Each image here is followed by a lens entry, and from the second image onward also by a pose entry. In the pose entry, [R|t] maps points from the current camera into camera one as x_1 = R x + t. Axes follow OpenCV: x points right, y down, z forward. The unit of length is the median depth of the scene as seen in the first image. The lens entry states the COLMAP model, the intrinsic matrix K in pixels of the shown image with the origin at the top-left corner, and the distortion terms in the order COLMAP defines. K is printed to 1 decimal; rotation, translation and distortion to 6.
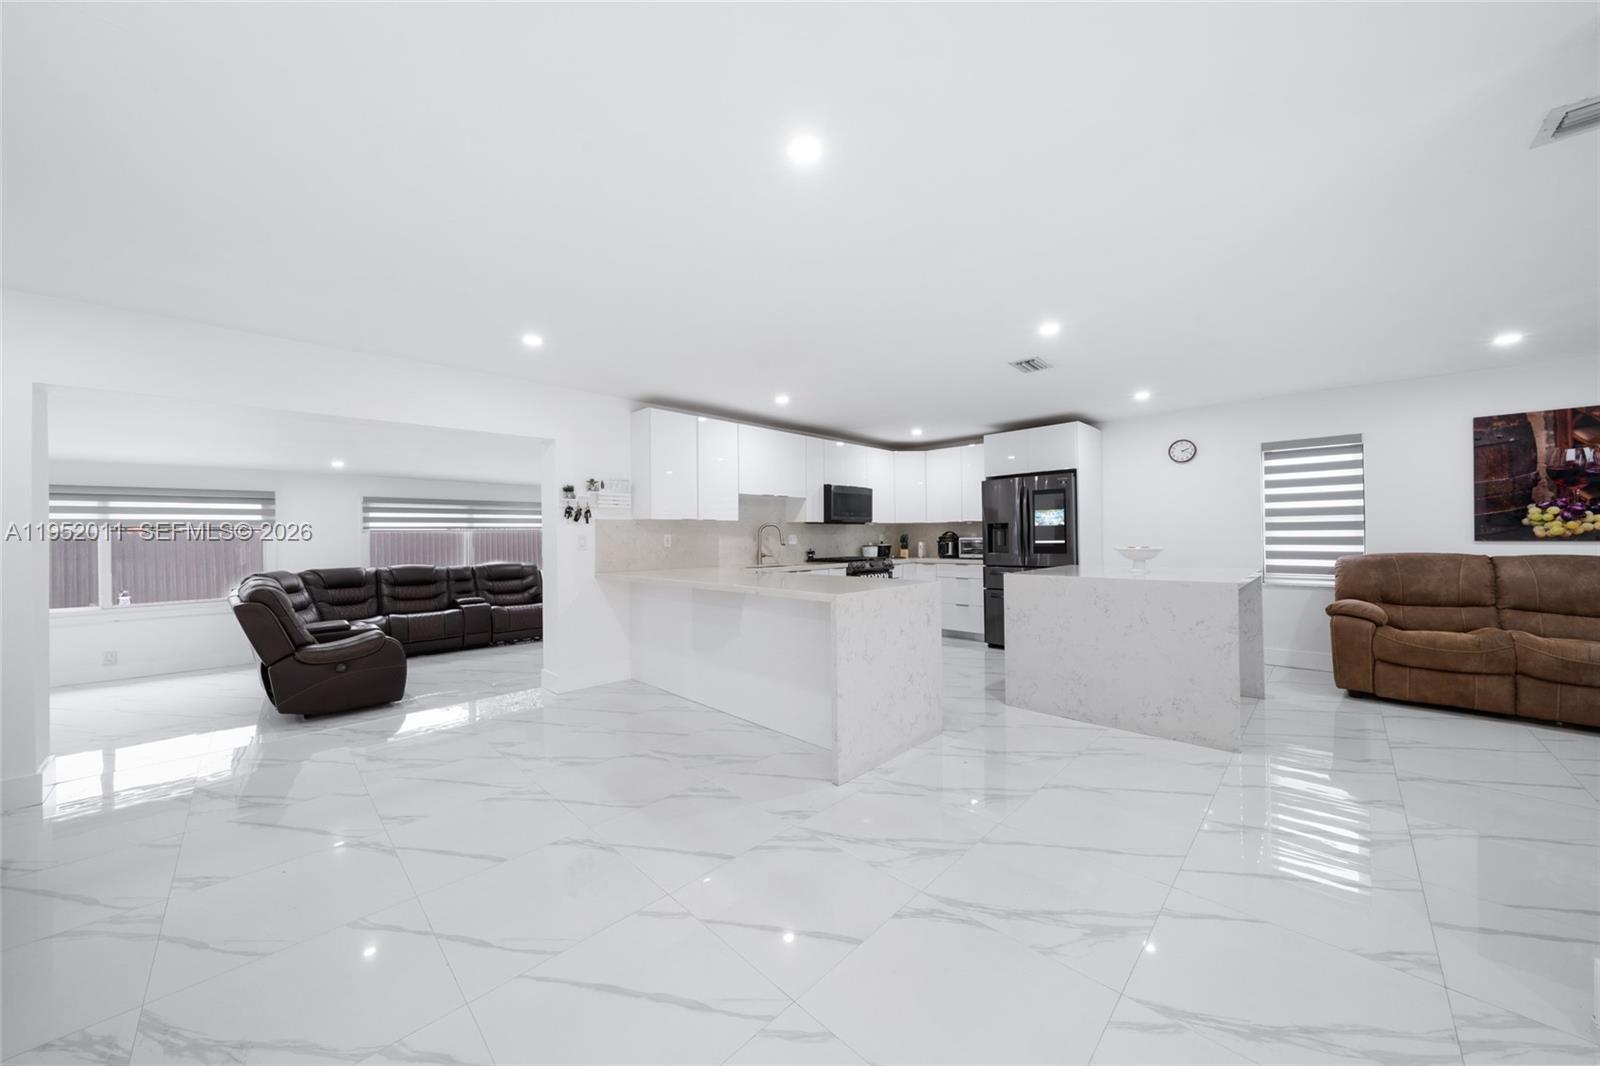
lens RADIAL K [[546.7, 0, 794.4], [0, 546.7, 536.0], [0, 0, 1]] dist [-0.001504, -0.000239]
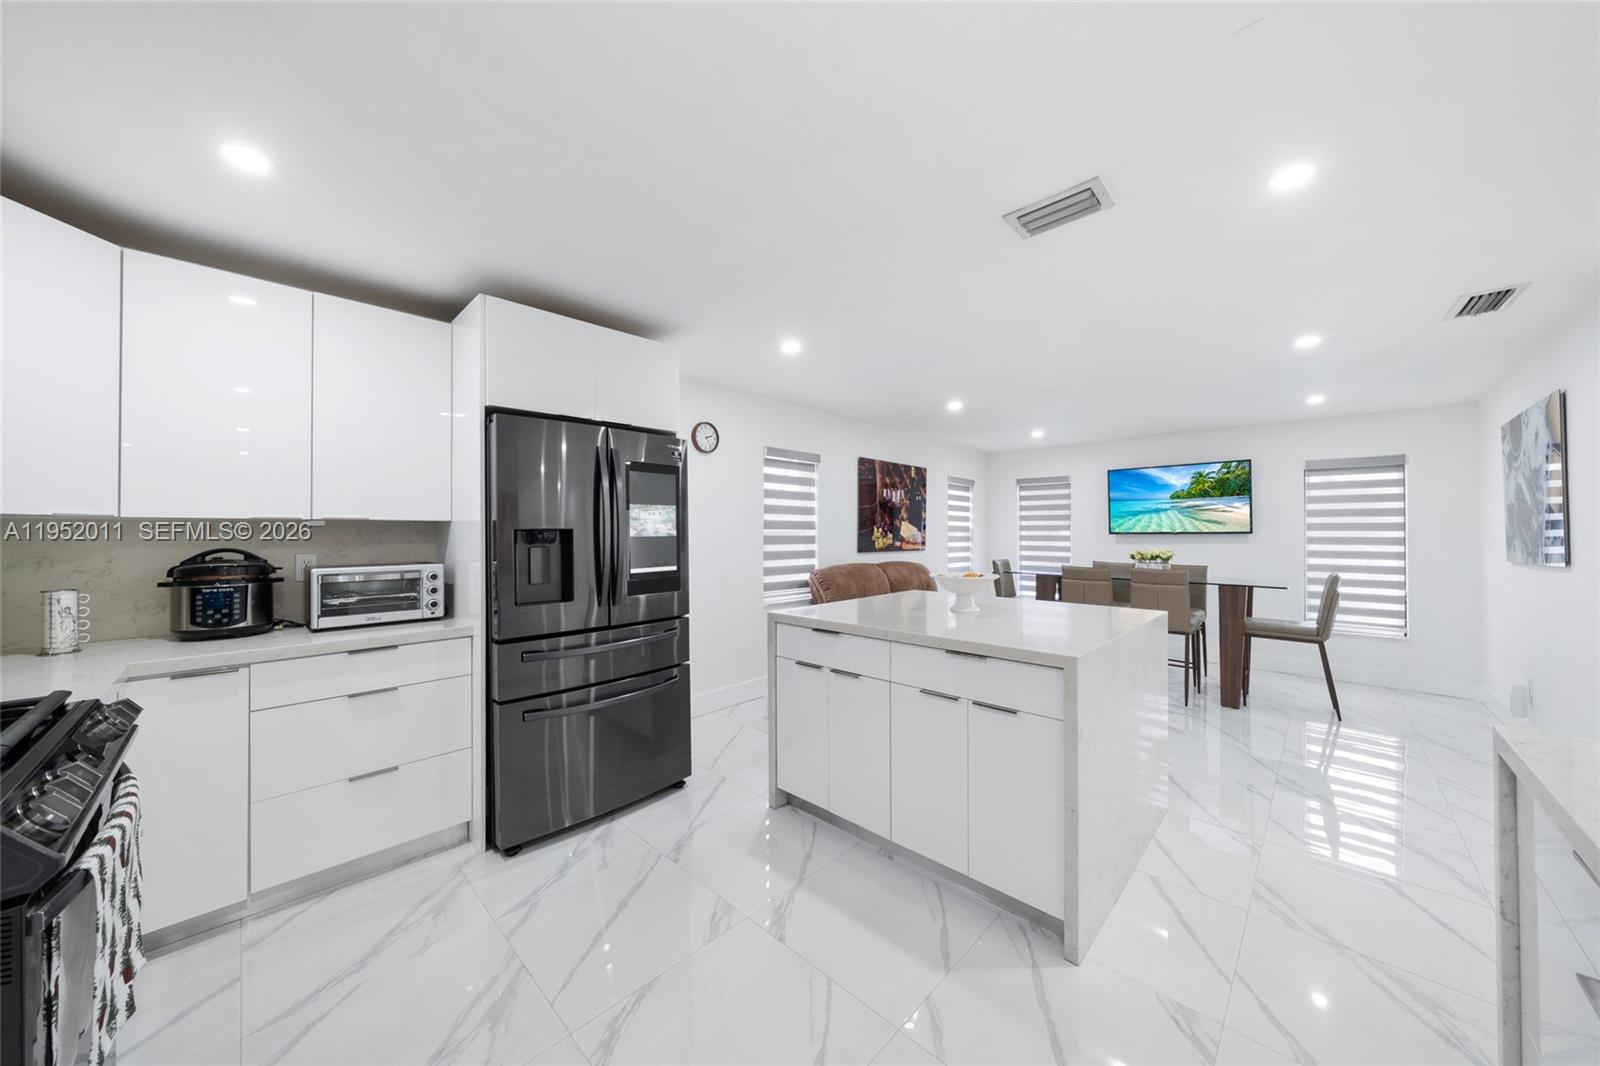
lens RADIAL K [[548.6, 0, 792.3], [0, 548.6, 526.5], [0, 0, 1]] dist [-0.000565, -0.000022]
pose [[-0.006212, 0.025901, 0.999645, -0.043480], [0.003977, 0.999657, -0.025877, -0.020086], [-0.999973, 0.003815, -0.006313, 1.168518]]
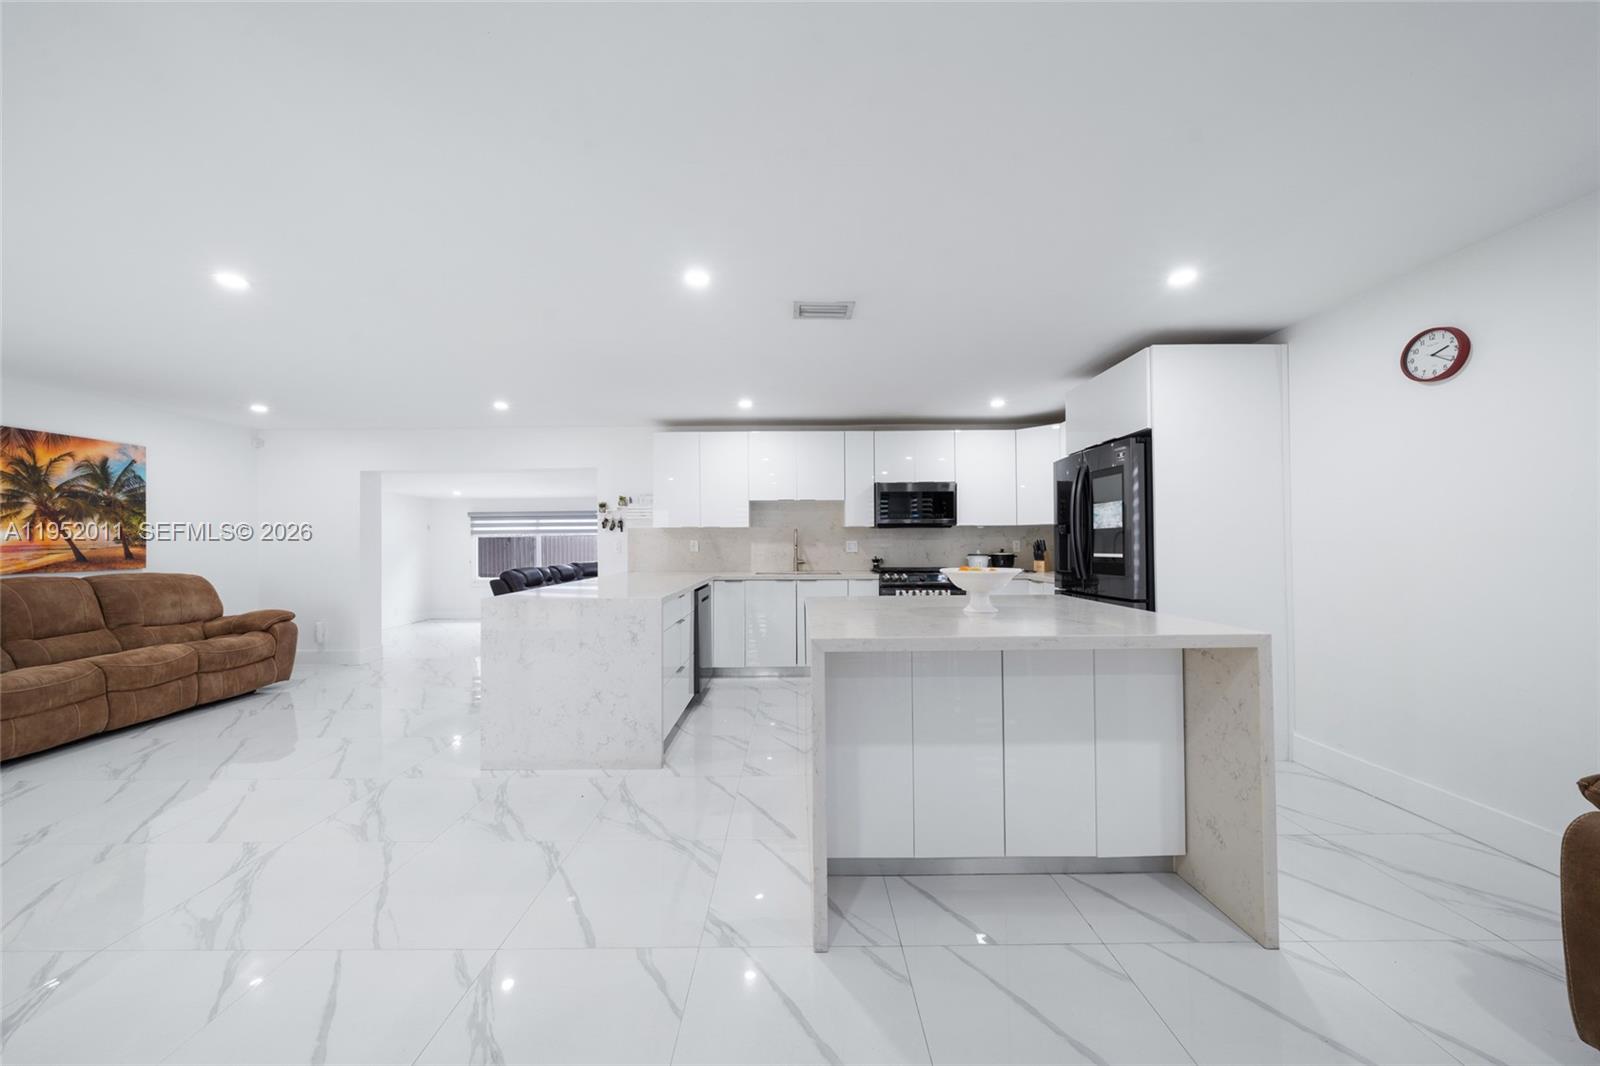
lens RADIAL K [[546.7, 0, 794.4], [0, 546.7, 536.0], [0, 0, 1]] dist [-0.001504, -0.000239]
pose [[0.703509, -0.000408, -0.710686, 0.869809], [-0.000837, 0.999999, -0.001403, -0.012932], [0.710686, 0.001582, 0.703508, 0.438718]]
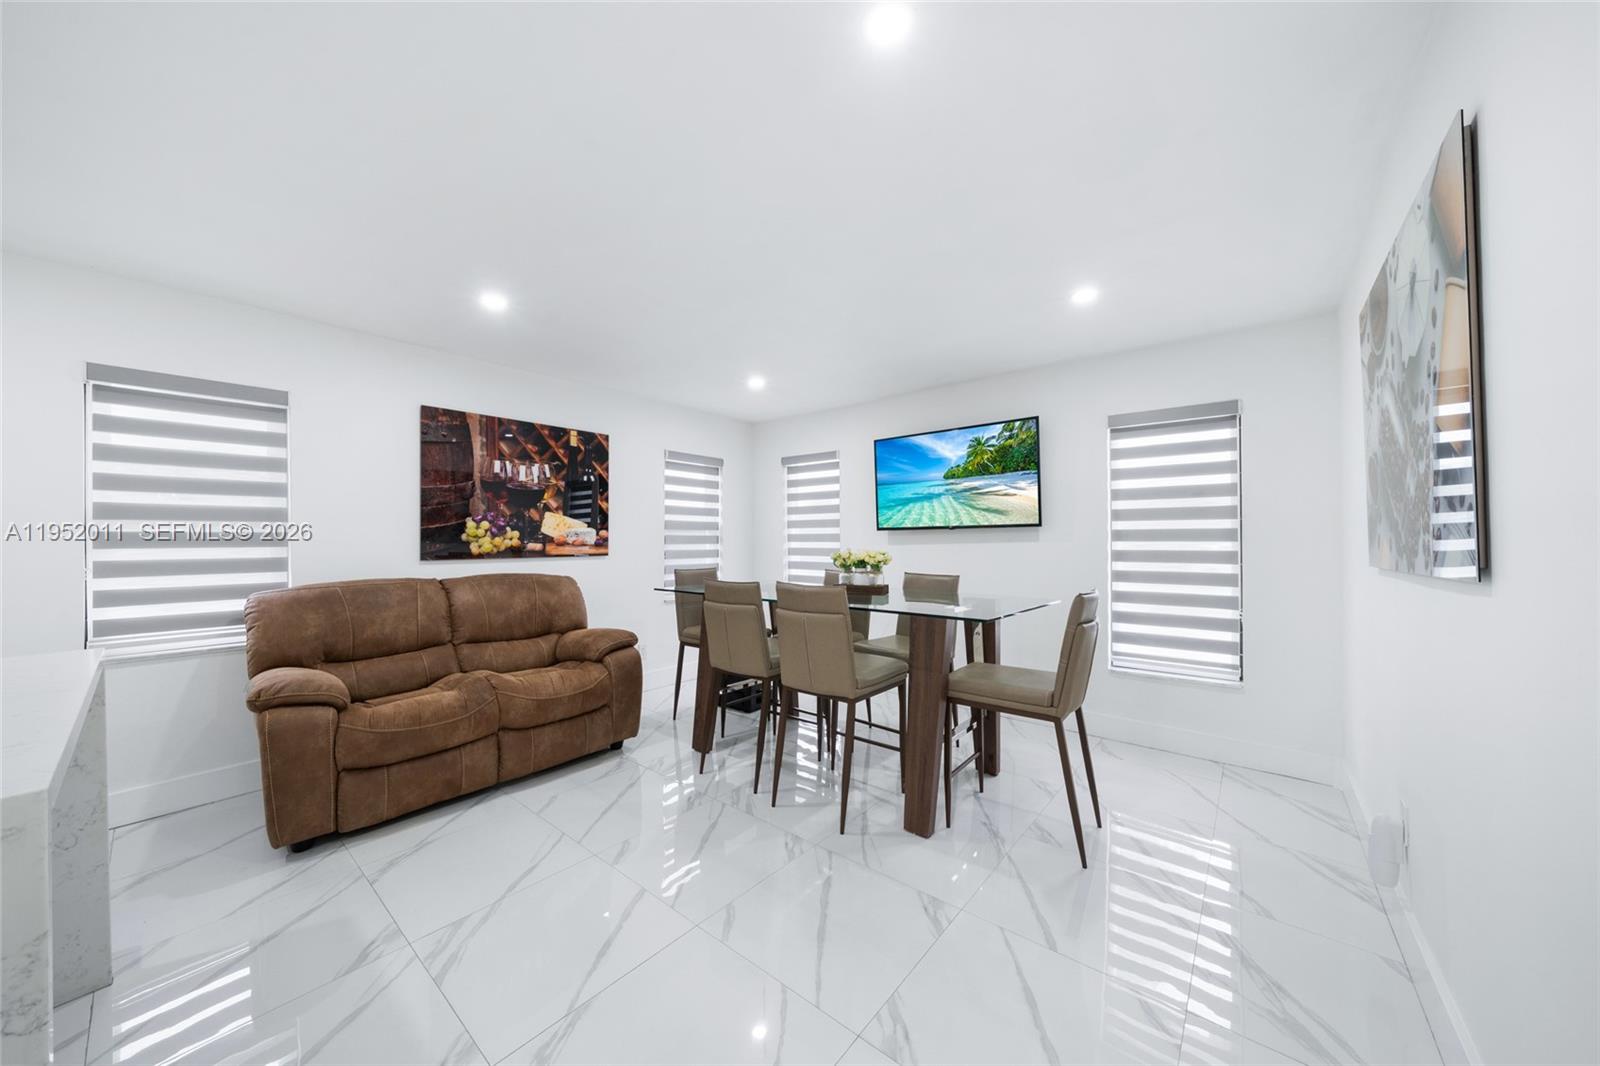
lens RADIAL K [[546.7, 0, 794.4], [0, 546.7, 536.0], [0, 0, 1]] dist [-0.001504, -0.000239]
pose [[-0.079626, 0.021597, 0.996591, 0.416259], [0.011713, 0.999717, -0.020729, -0.003839], [-0.996756, 0.010022, -0.079857, 0.524932]]
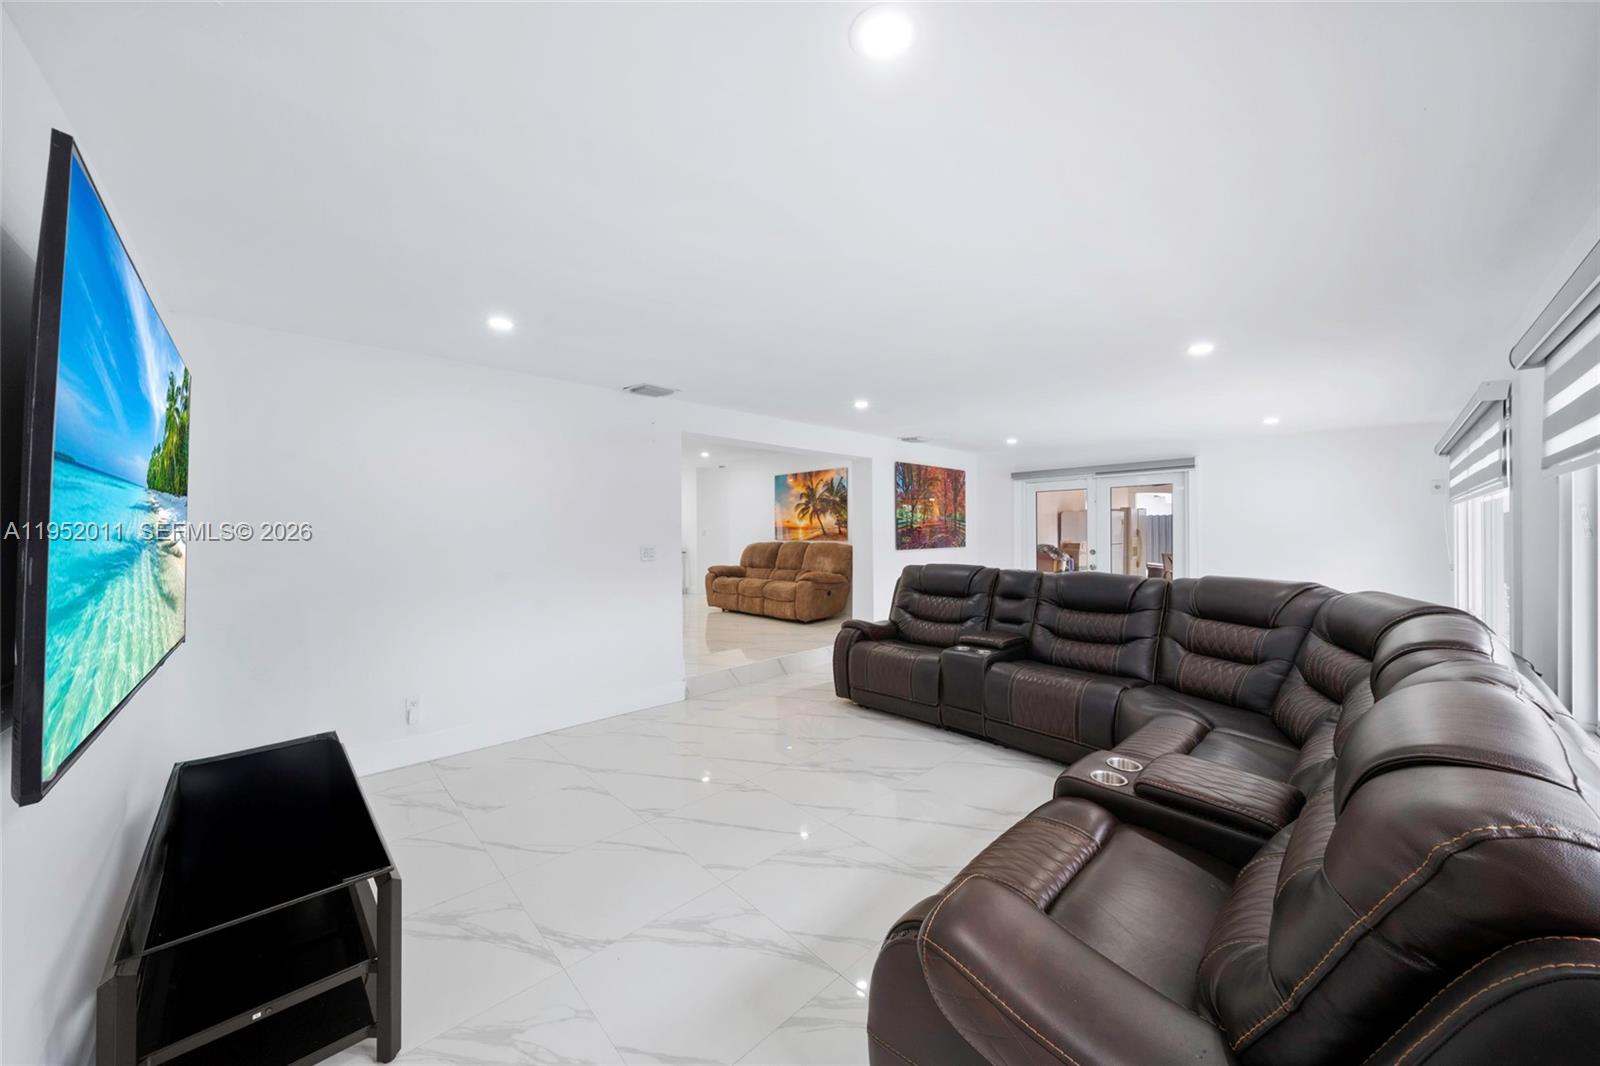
lens RADIAL K [[546.7, 0, 794.4], [0, 546.7, 536.0], [0, 0, 1]] dist [-0.001504, -0.000239]
pose [[-0.999775, 0.010633, 0.018375, -0.735999], [0.010724, 0.999931, 0.004825, 0.026818], [-0.018322, 0.005021, -0.999820, 2.168049]]
